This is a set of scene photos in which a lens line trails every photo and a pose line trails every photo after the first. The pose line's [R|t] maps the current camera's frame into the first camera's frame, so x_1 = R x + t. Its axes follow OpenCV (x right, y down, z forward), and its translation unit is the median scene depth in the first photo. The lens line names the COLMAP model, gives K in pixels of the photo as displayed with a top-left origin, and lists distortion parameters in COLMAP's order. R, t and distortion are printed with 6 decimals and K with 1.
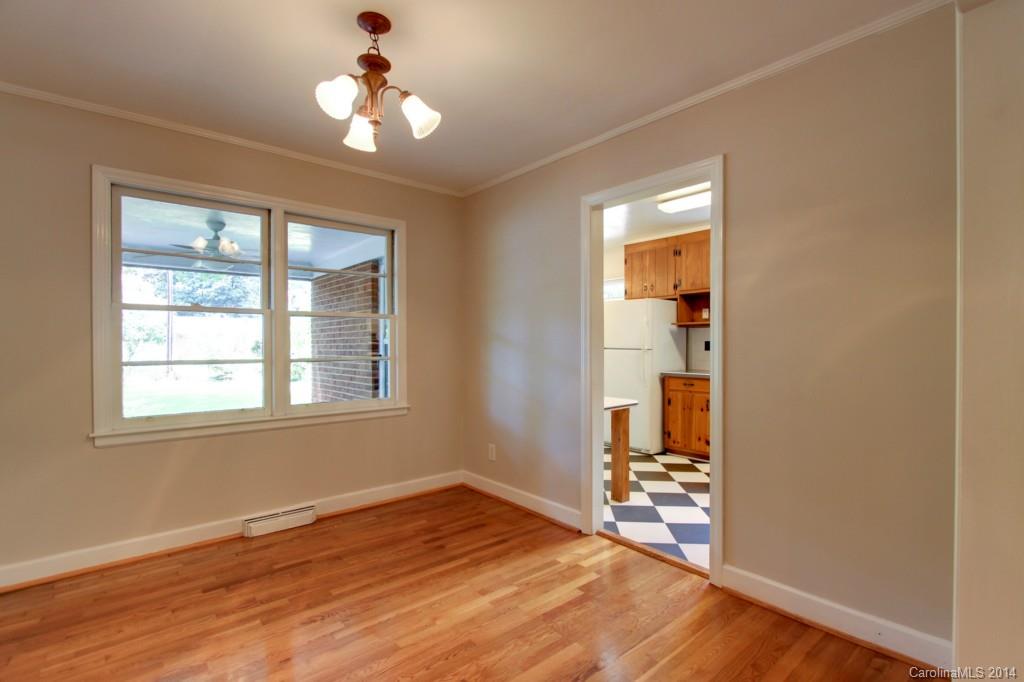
lens RADIAL K [[478.9, 0, 506.3], [0, 478.9, 346.6], [0, 0, 1]] dist [-0.005265, 0.002414]
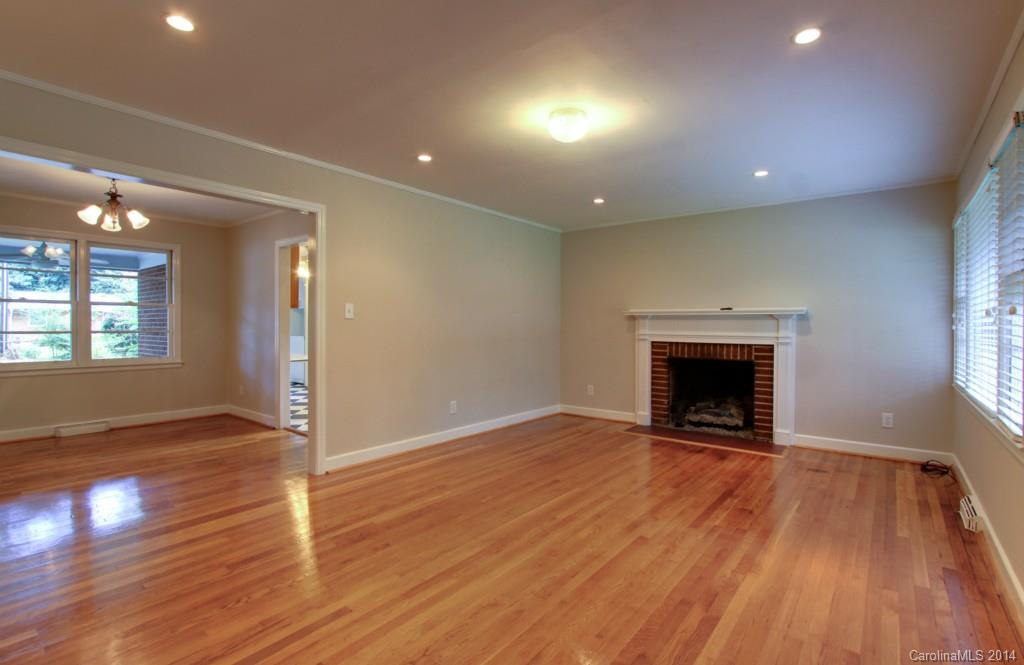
lens RADIAL K [[478.8, 0, 514.6], [0, 478.8, 329.8], [0, 0, 1]] dist [-0.012686, -0.000224]
pose [[0.977521, 0.009262, 0.210637, 0.542260], [-0.009475, 0.999955, 0.000001, 0.008785], [-0.210627, -0.001996, 0.977564, -0.773254]]
